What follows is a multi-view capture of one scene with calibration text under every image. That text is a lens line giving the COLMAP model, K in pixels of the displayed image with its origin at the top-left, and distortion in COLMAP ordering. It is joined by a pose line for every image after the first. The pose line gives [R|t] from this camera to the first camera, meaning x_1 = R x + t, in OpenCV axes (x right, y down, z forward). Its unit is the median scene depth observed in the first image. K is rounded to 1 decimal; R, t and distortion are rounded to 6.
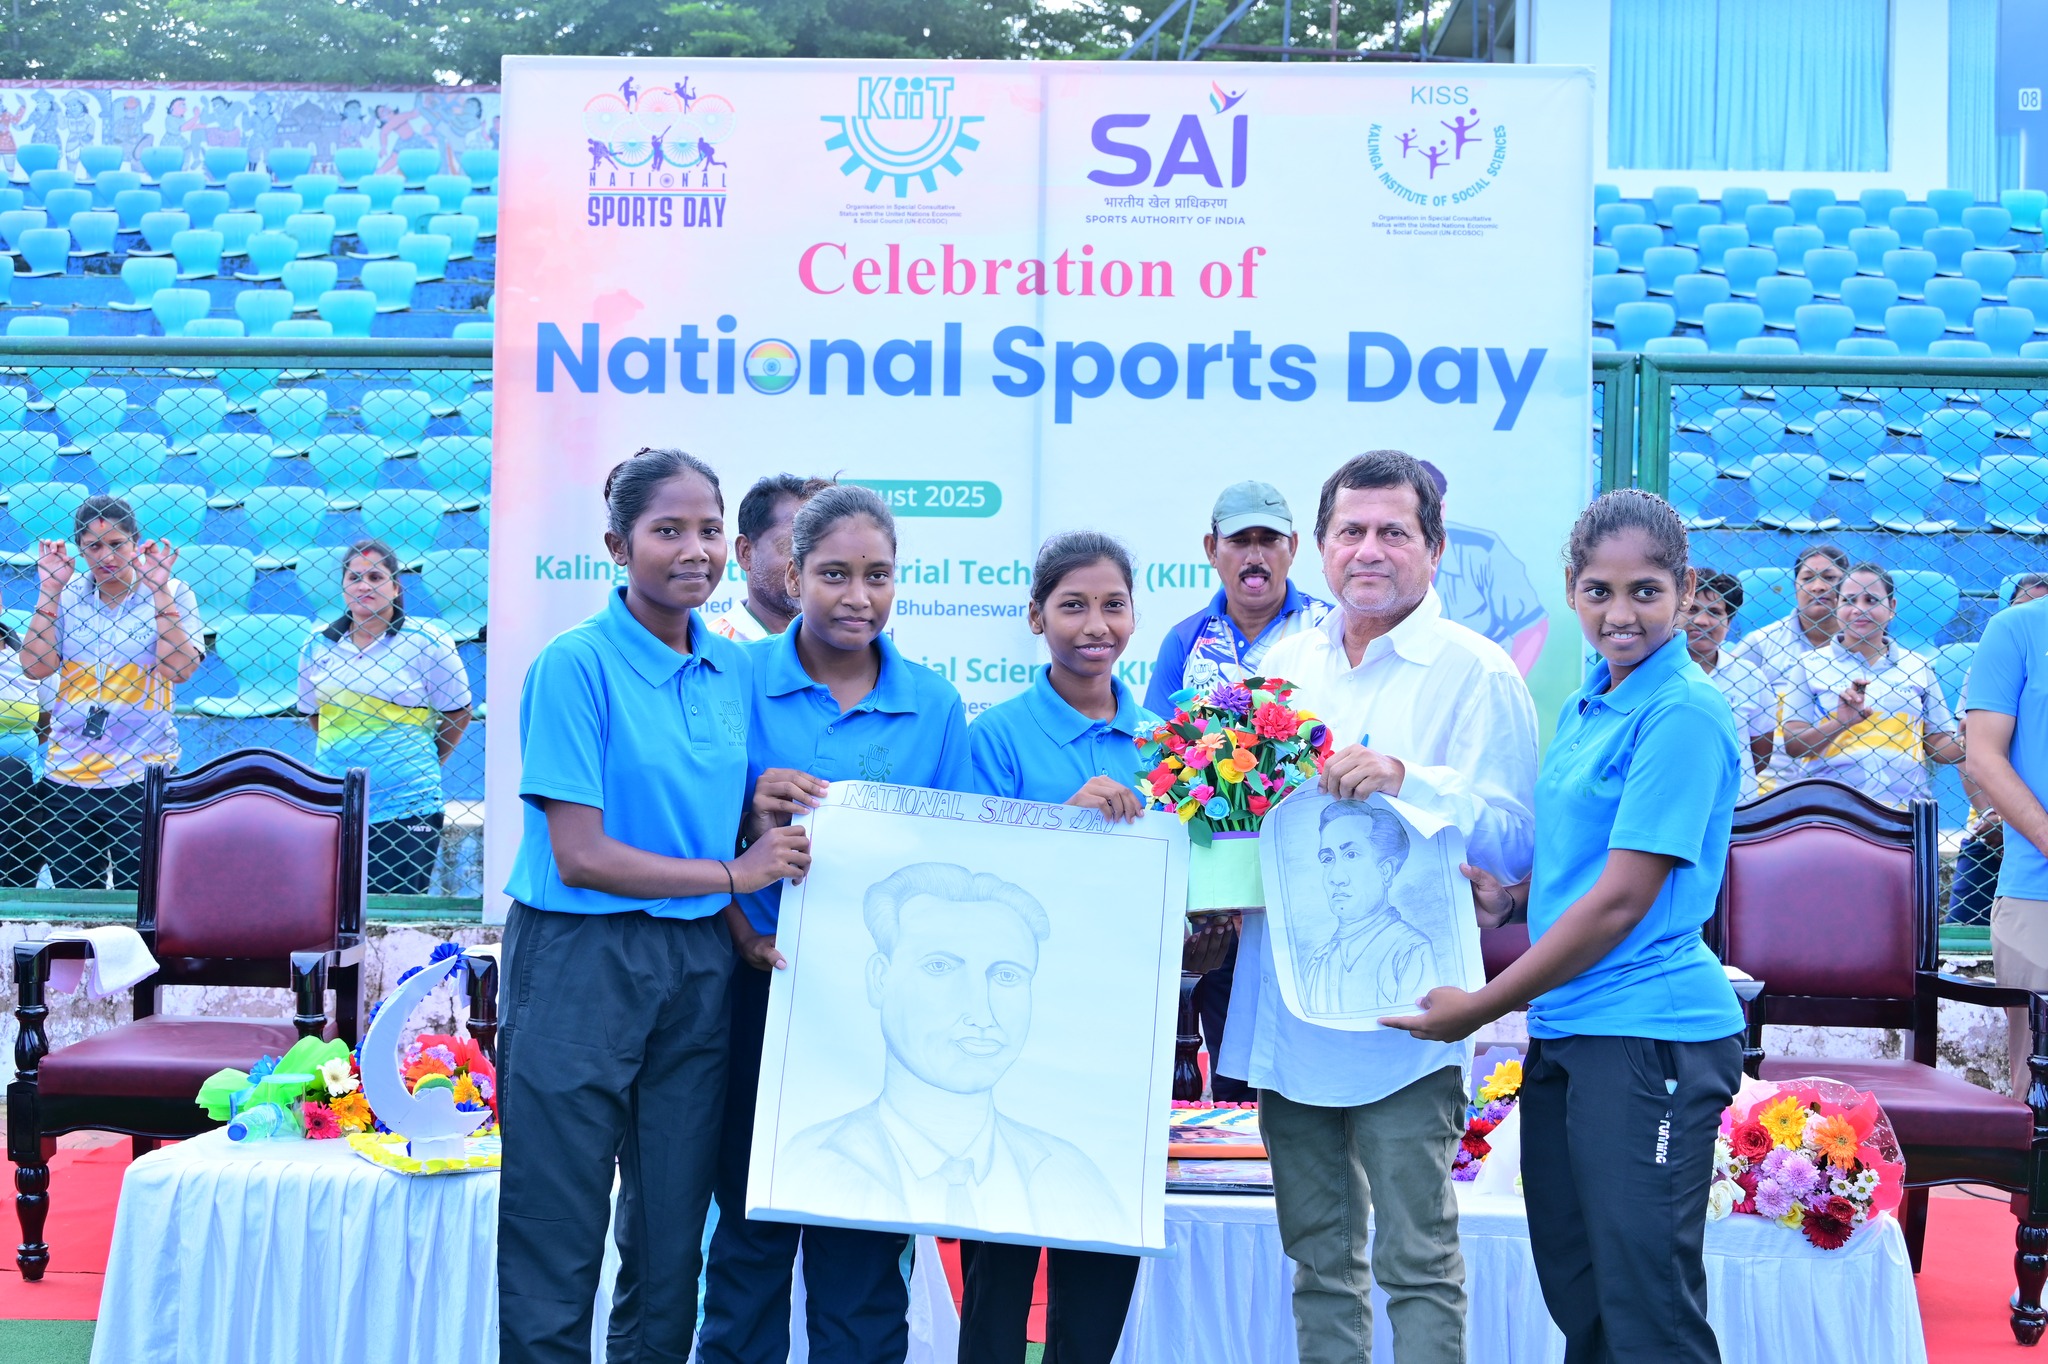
lens RADIAL K [[2603.9, 0, 1024.0], [0, 2603.9, 682.0], [0, 0, 1]] dist [-0.003607, -0.026141]
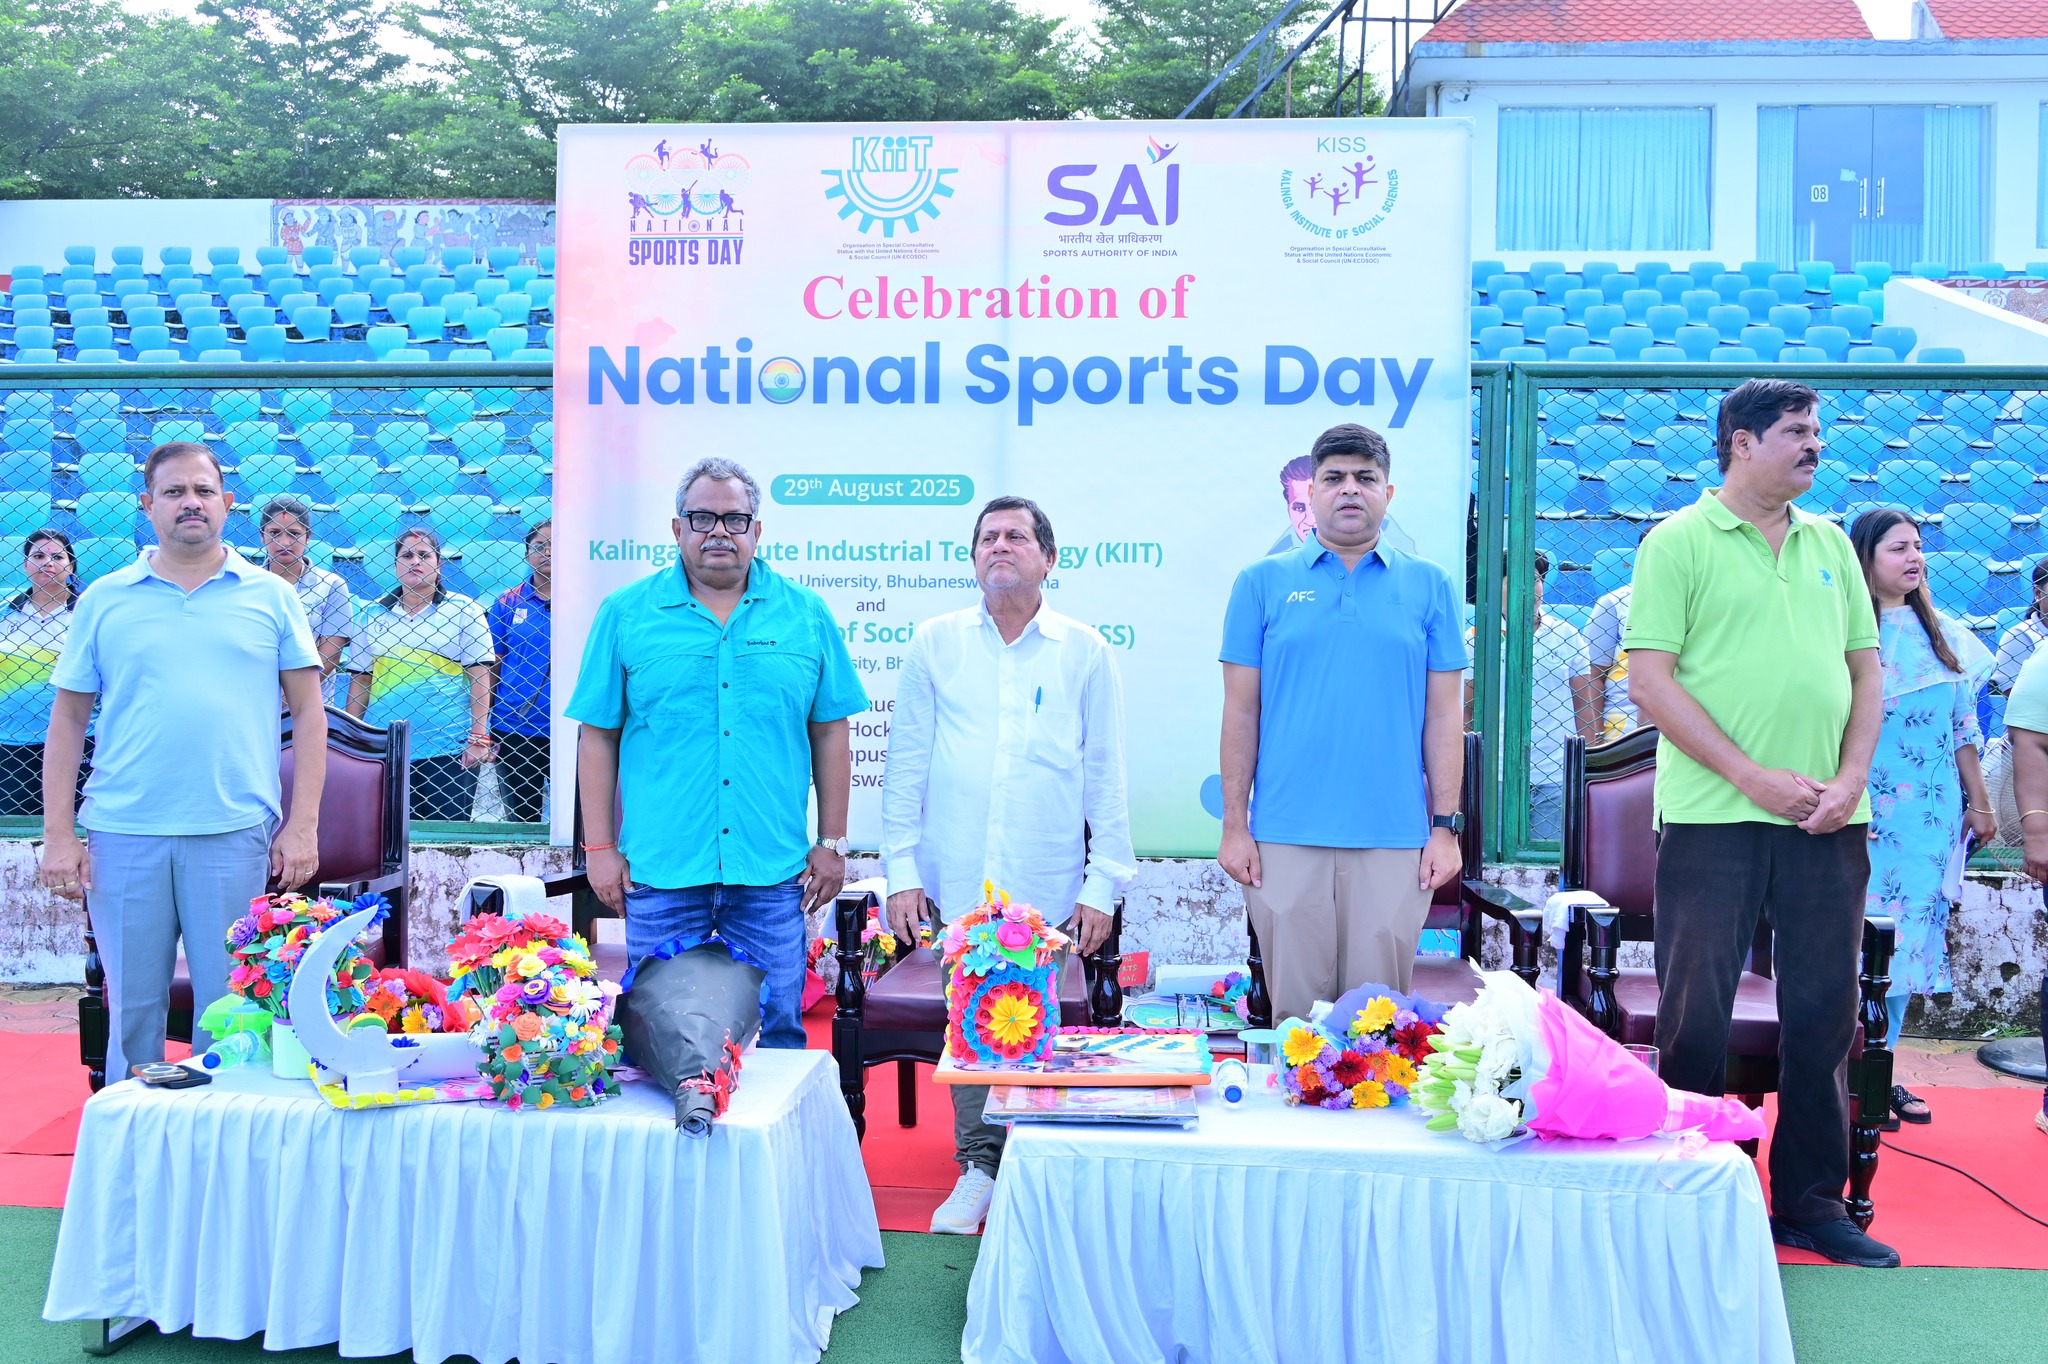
lens RADIAL K [[1876.6, 0, 1024.0], [0, 1876.6, 682.0], [0, 0, 1]] dist [-0.021676, 0.029311]
pose [[0.999580, -0.005628, -0.028444, 0.037956], [0.006223, 0.999762, 0.020889, 0.000053], [0.028320, -0.021057, 0.999377, 0.138756]]
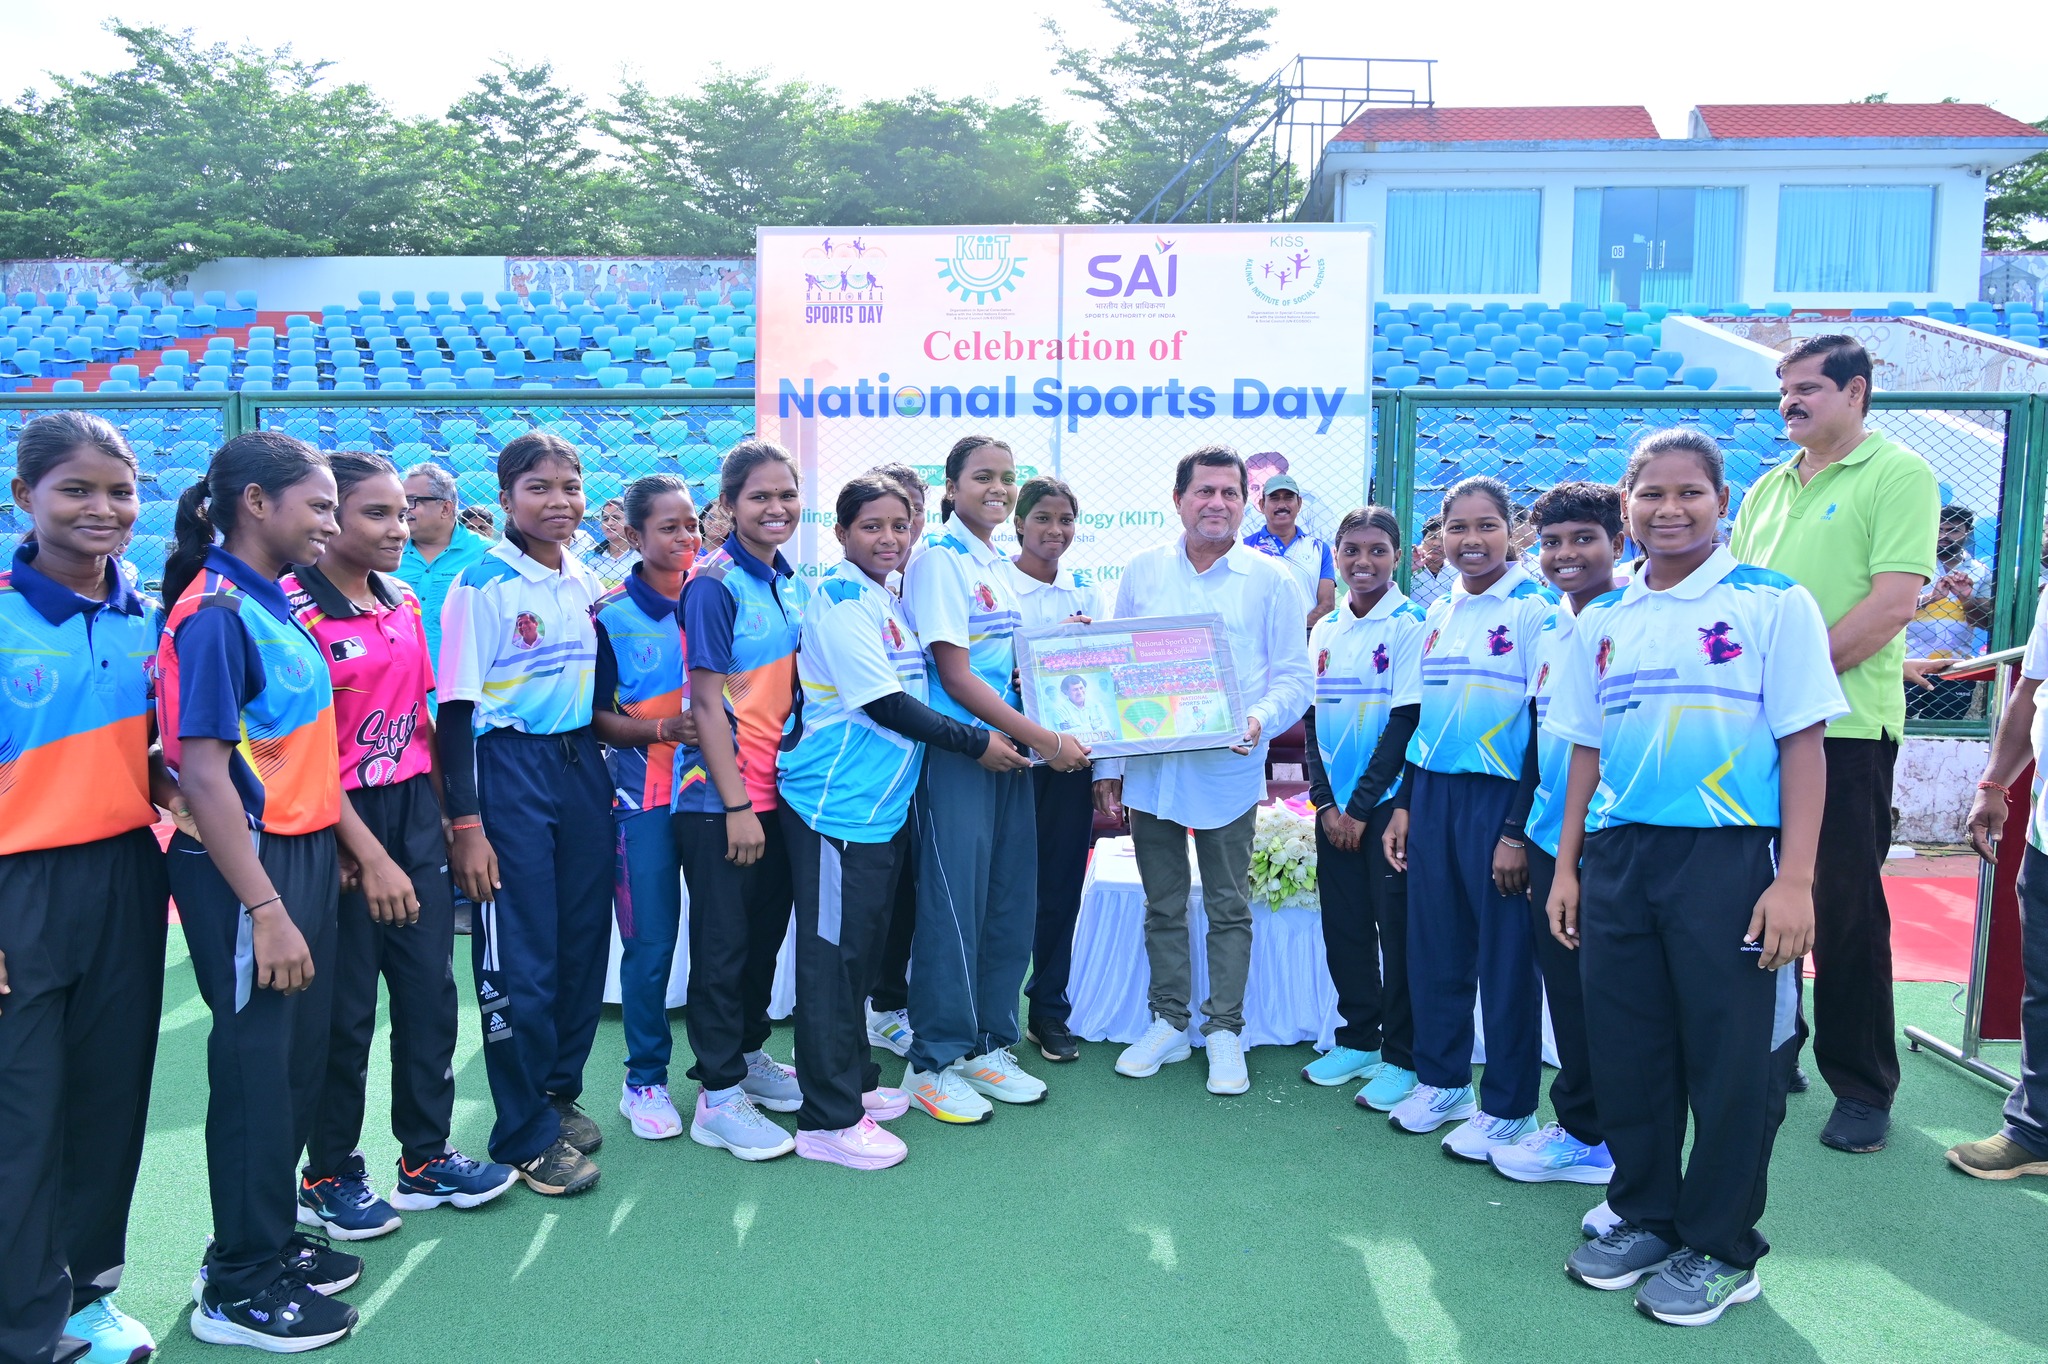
lens RADIAL K [[1353.8, 0, 1024.0], [0, 1353.8, 682.0], [0, 0, 1]] dist [-0.005361, 0.005550]
pose [[0.999355, -0.002439, -0.035817, 0.014493], [0.005255, 0.996880, 0.078758, -0.002274], [0.035513, -0.078896, 0.996250, 0.061781]]
